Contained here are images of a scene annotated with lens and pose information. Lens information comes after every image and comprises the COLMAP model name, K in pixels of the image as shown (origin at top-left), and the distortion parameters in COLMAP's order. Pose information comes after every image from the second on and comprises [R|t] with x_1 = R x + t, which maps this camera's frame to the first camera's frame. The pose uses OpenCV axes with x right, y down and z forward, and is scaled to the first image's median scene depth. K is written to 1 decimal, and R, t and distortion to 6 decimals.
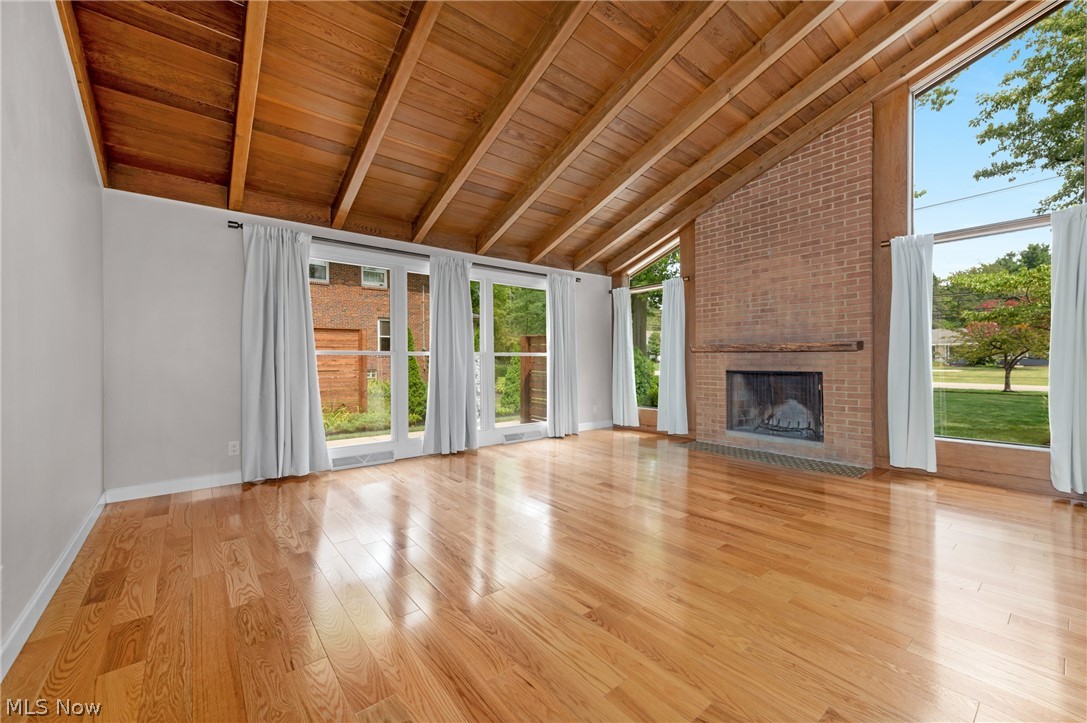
lens RADIAL K [[427.7, 0, 550.8], [0, 427.7, 360.4], [0, 0, 1]] dist [0.013857, -0.003462]
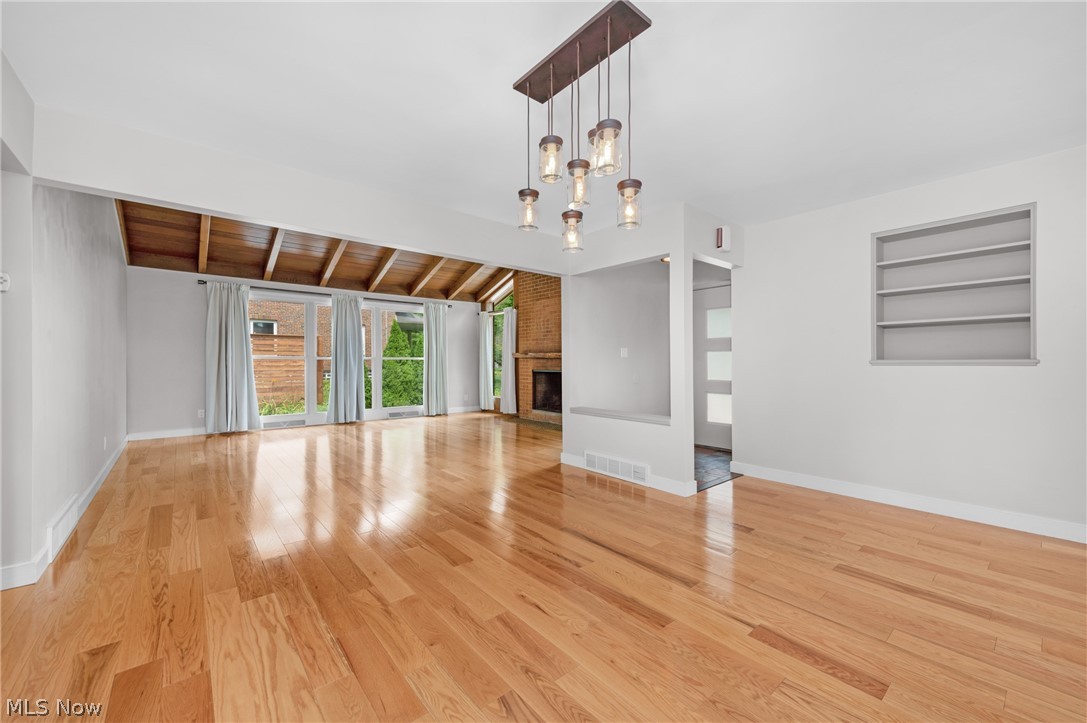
lens RADIAL K [[427.7, 0, 538.6], [0, 427.7, 364.7], [0, 0, 1]] dist [0.013857, -0.003462]
pose [[0.999984, 0.005053, 0.002730, 0.426749], [-0.005067, 0.999973, 0.005270, -0.003835], [-0.002703, -0.005284, 0.999982, -0.507490]]
